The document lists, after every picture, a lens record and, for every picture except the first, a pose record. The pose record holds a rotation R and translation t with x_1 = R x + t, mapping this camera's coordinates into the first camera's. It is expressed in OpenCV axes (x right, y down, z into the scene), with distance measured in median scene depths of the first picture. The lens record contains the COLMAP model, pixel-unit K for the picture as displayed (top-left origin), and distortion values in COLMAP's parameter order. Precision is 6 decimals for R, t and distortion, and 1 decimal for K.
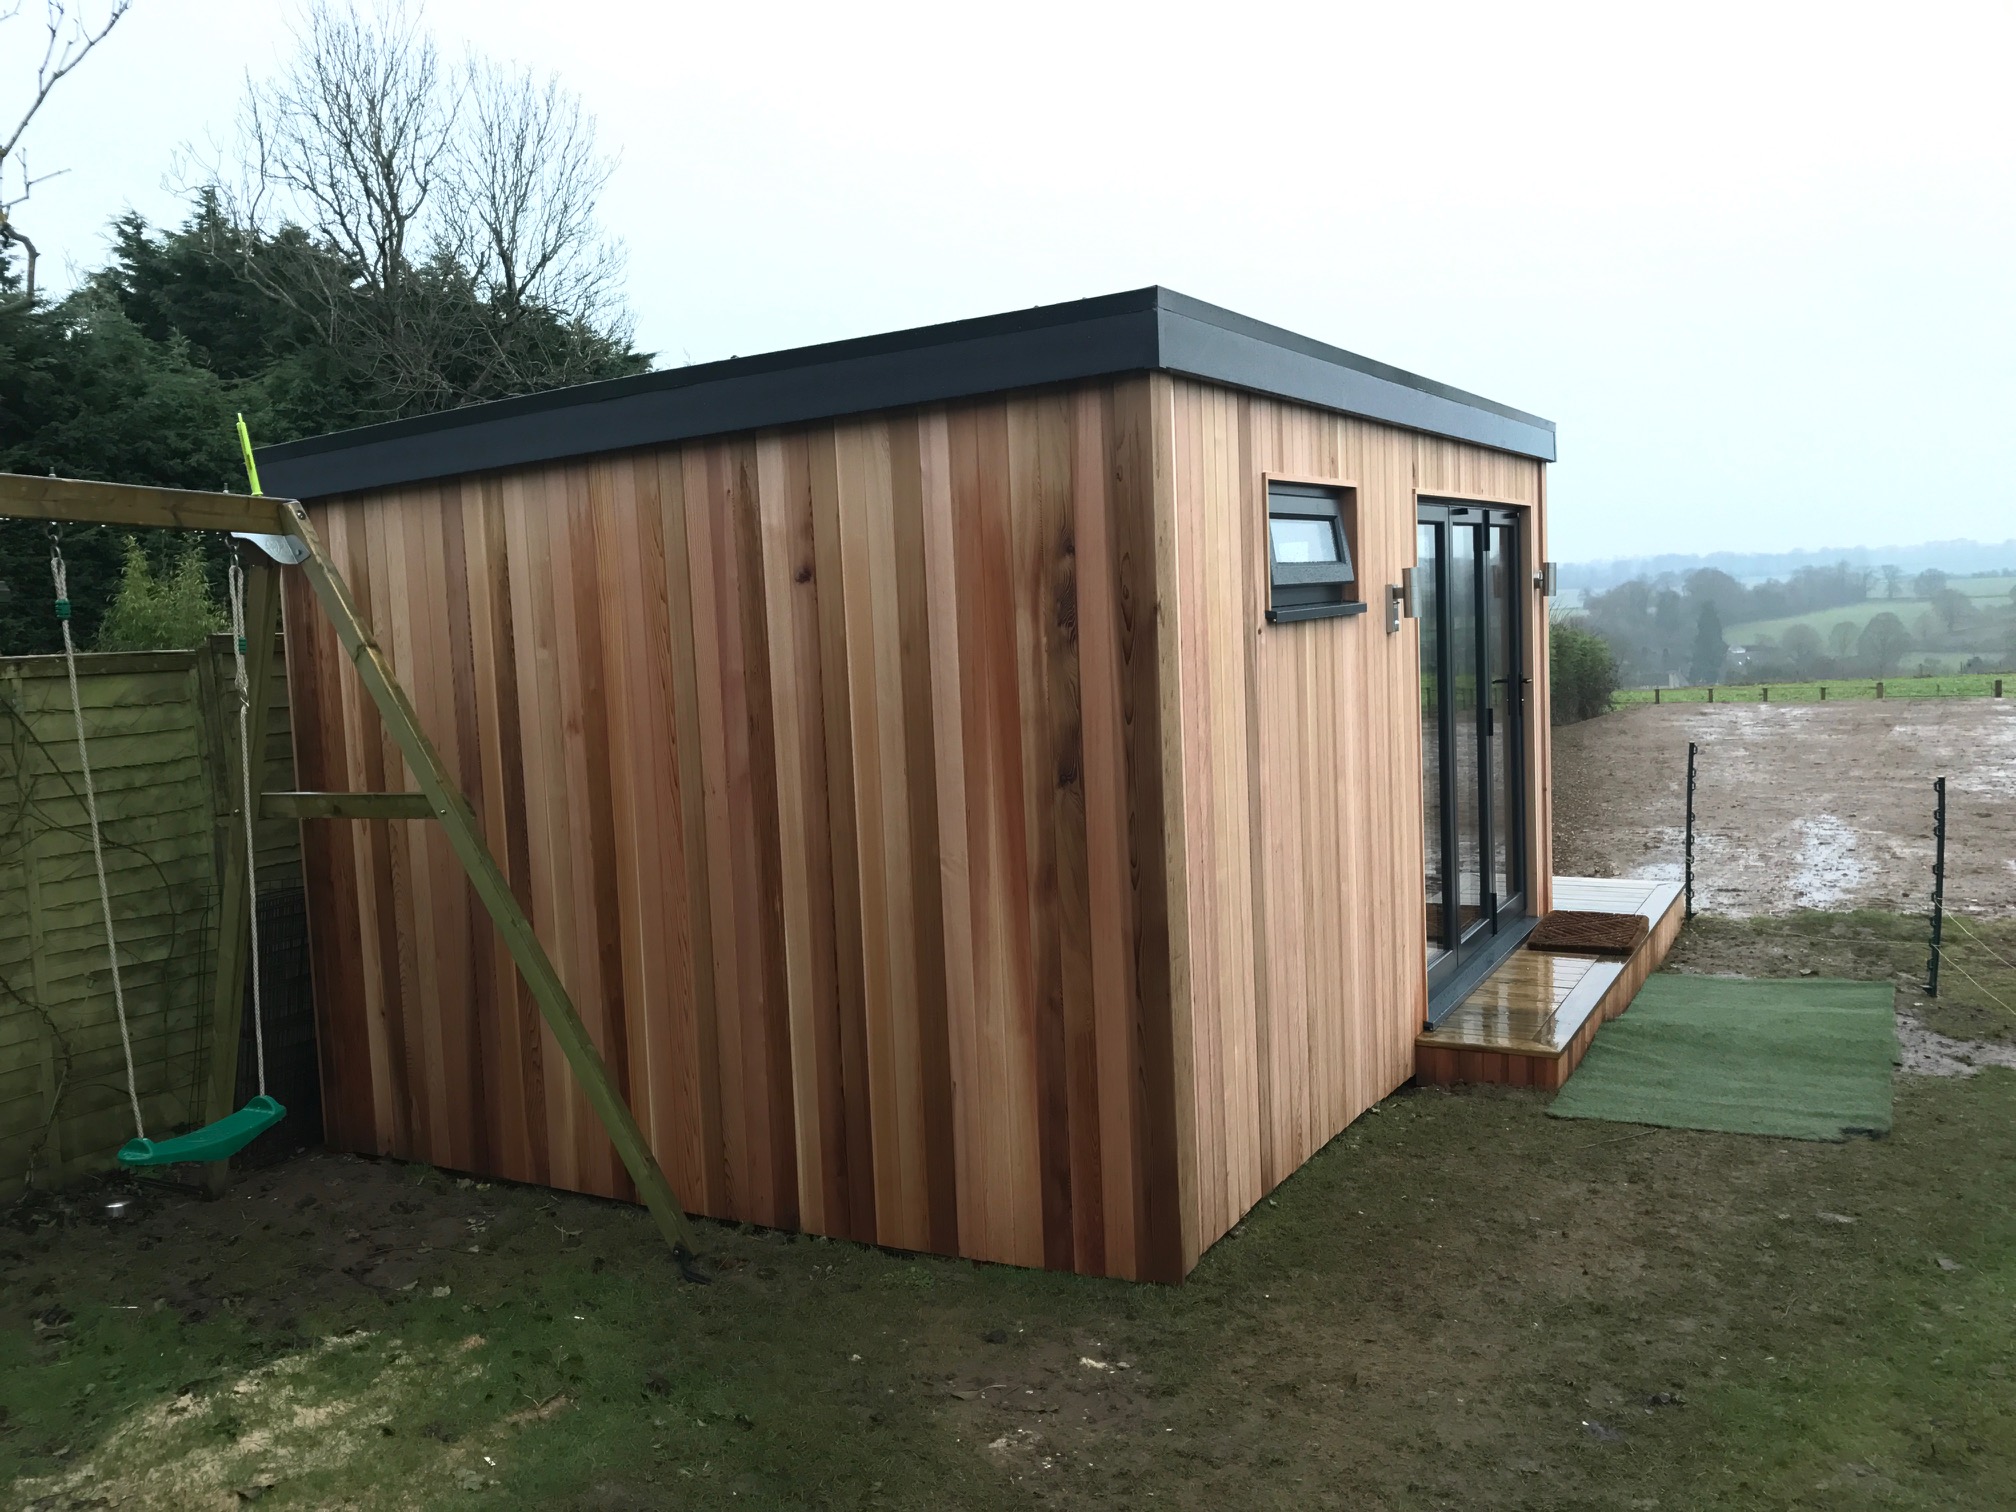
lens RADIAL K [[1608.5, 0, 987.2], [0, 1608.5, 741.3], [0, 0, 1]] dist [0.015692, 0.001050]
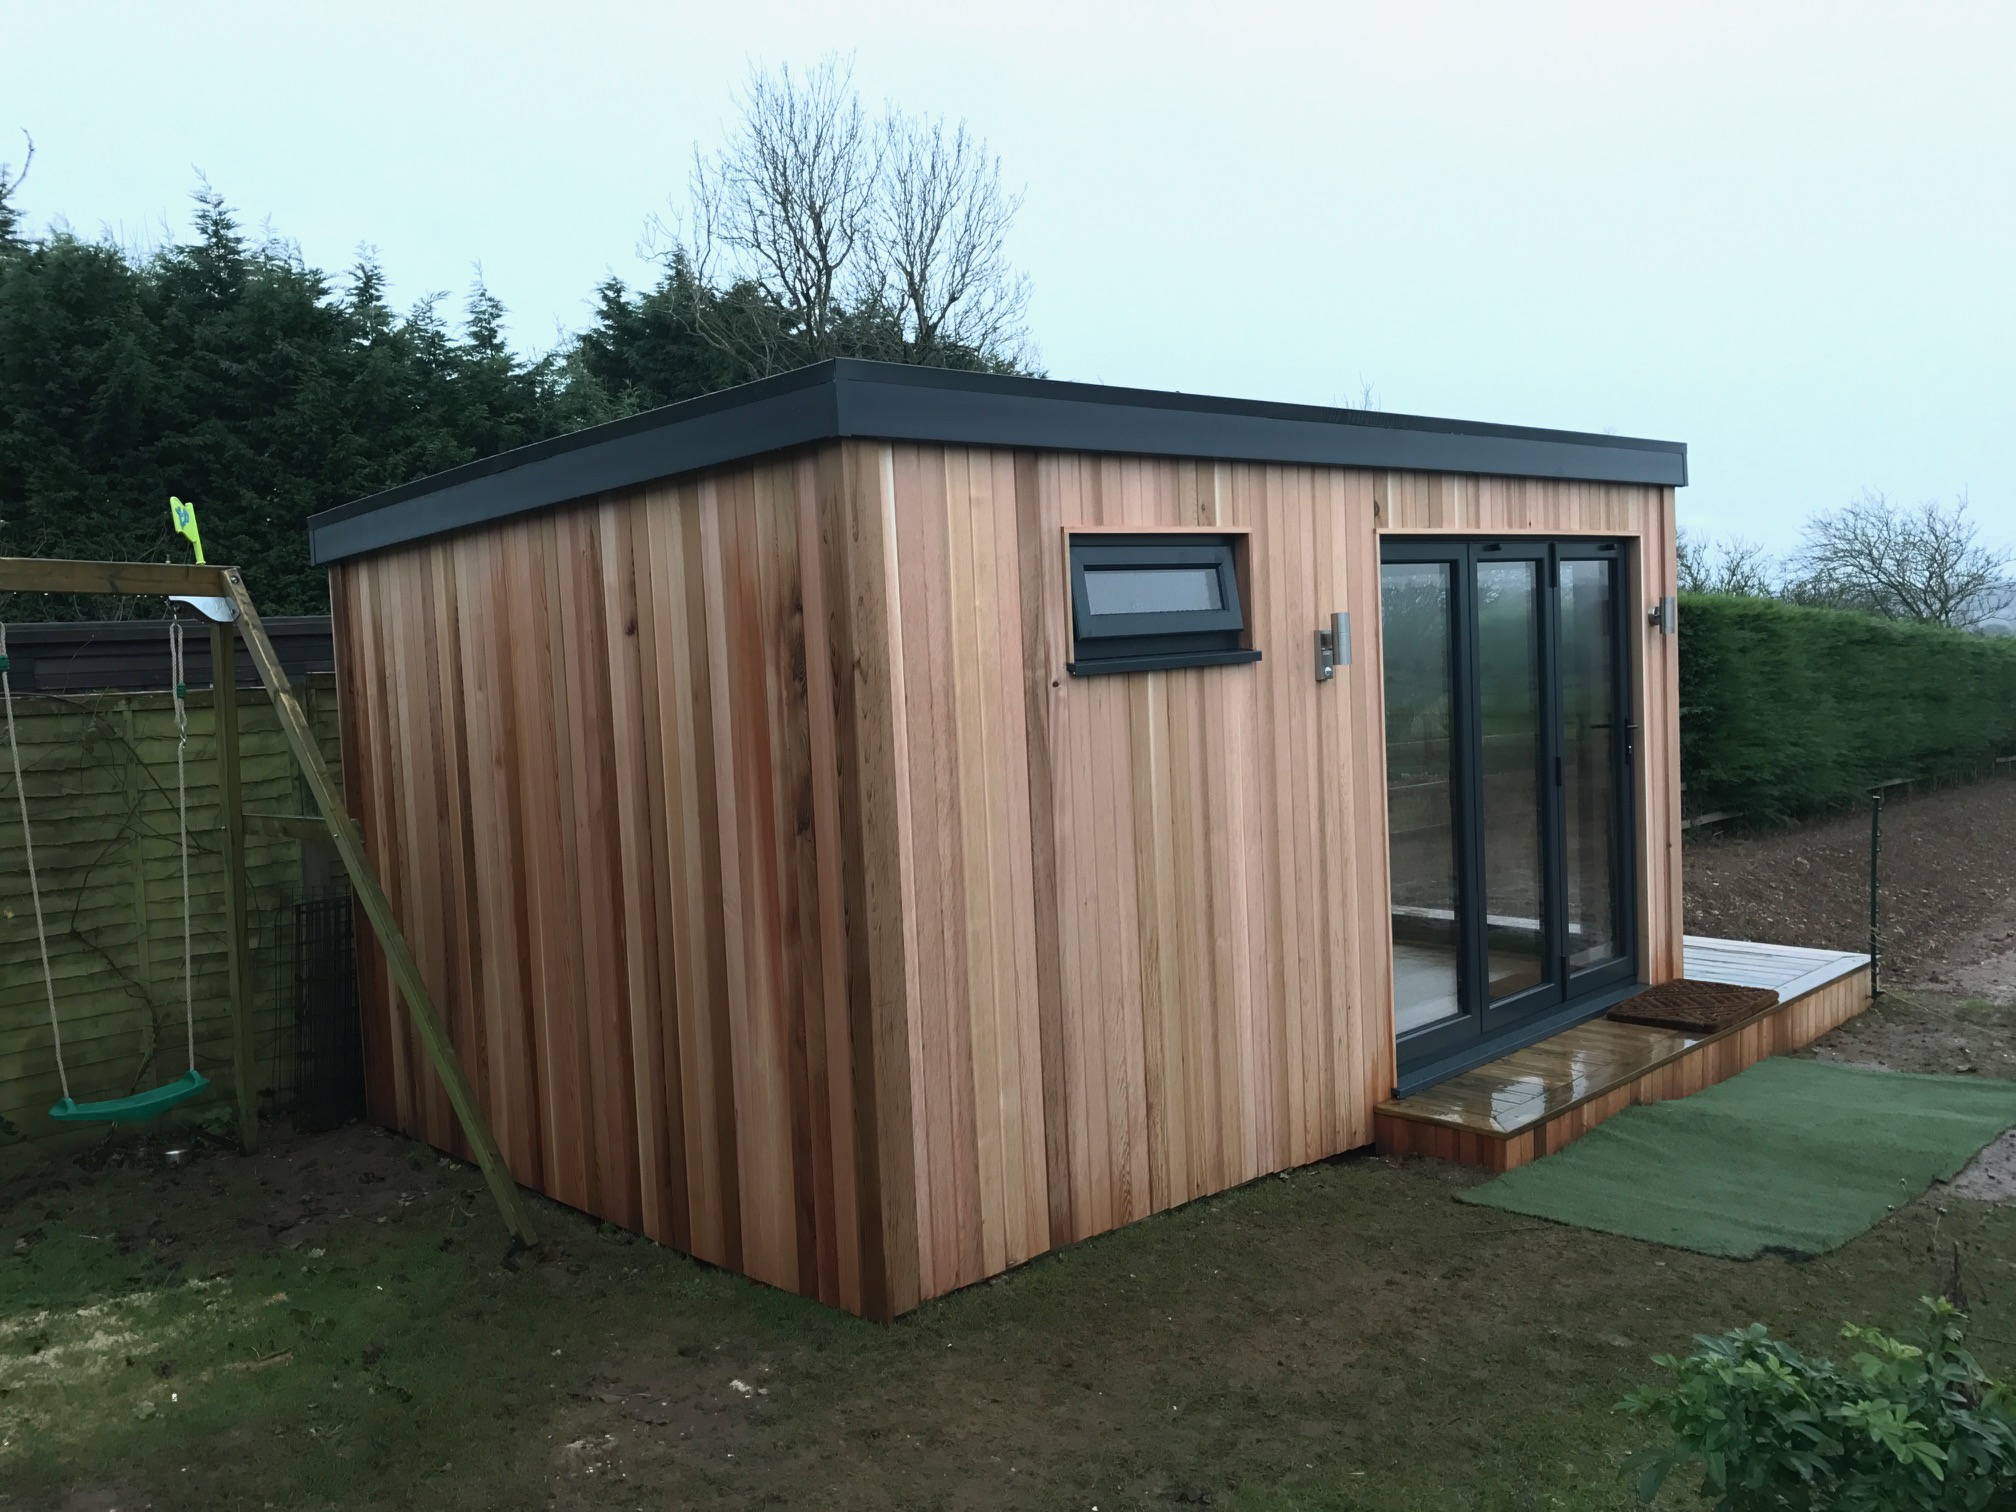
lens RADIAL K [[1608.5, 0, 987.2], [0, 1608.5, 741.3], [0, 0, 1]] dist [0.015692, 0.001050]
pose [[0.957866, 0.019299, -0.286567, 0.367347], [-0.022162, 0.999732, -0.006751, -0.022012], [0.286360, 0.012818, 0.958036, 0.024382]]
